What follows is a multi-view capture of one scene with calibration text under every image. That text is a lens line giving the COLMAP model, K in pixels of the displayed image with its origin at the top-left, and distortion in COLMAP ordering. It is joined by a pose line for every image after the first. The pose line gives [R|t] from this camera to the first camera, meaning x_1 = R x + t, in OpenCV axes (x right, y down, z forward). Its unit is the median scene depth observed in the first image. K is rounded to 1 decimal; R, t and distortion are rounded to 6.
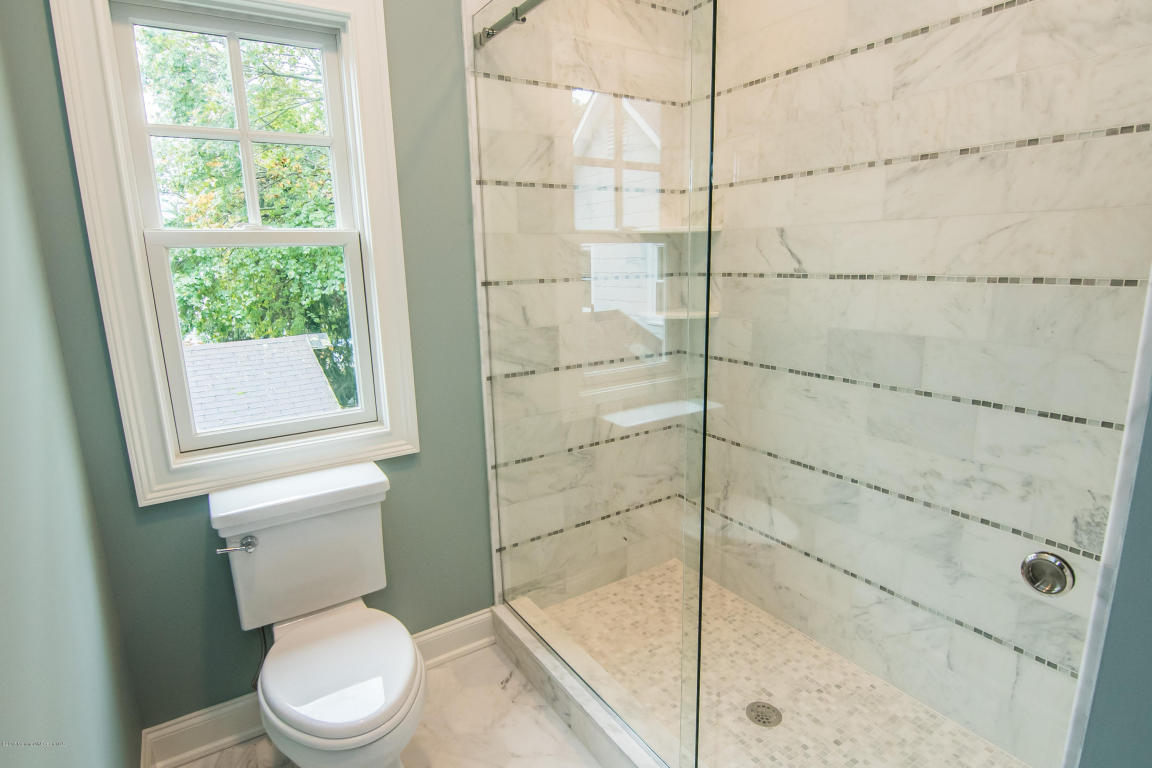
lens RADIAL K [[617.9, 0, 567.1], [0, 617.9, 393.3], [0, 0, 1]] dist [-0.003810, -0.011610]
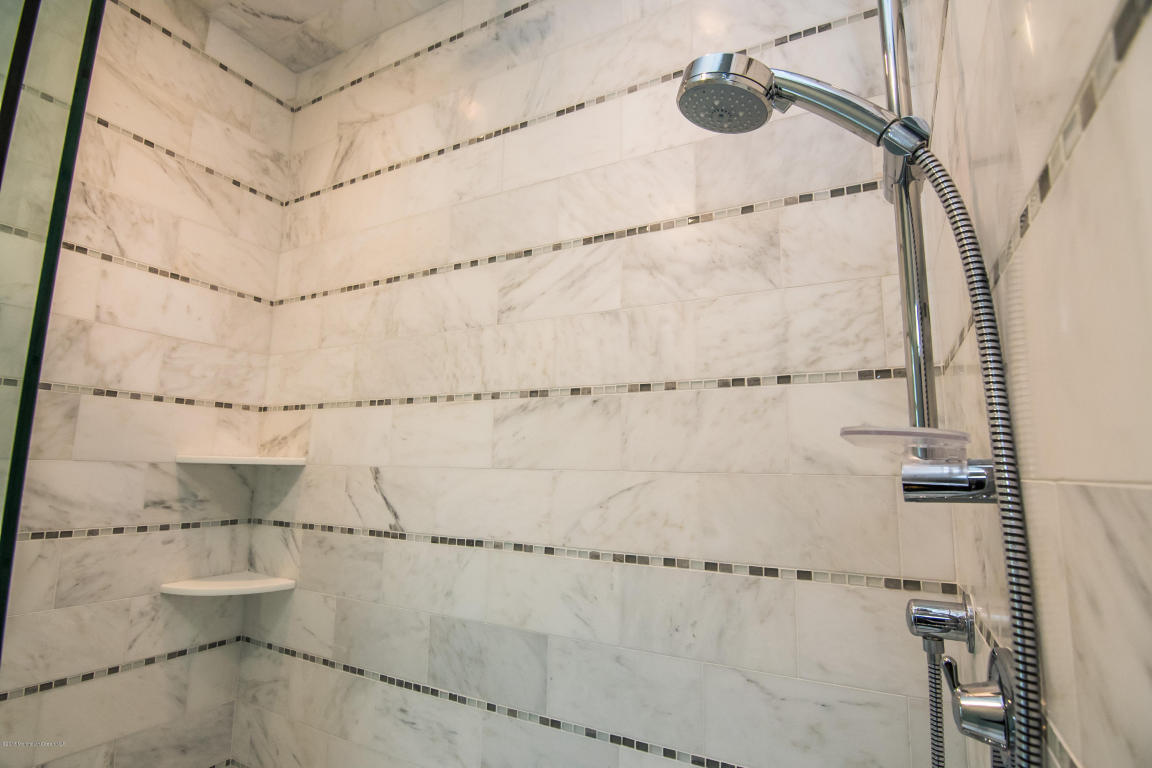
lens RADIAL K [[558.1, 0, 586.5], [0, 558.1, 380.5], [0, 0, 1]] dist [-0.008750, -0.000275]
pose [[0.869479, 0.113889, 0.480661, 0.276557], [0.069997, 0.934833, -0.348121, -0.136903], [-0.488985, 0.336328, 0.804846, 0.360892]]
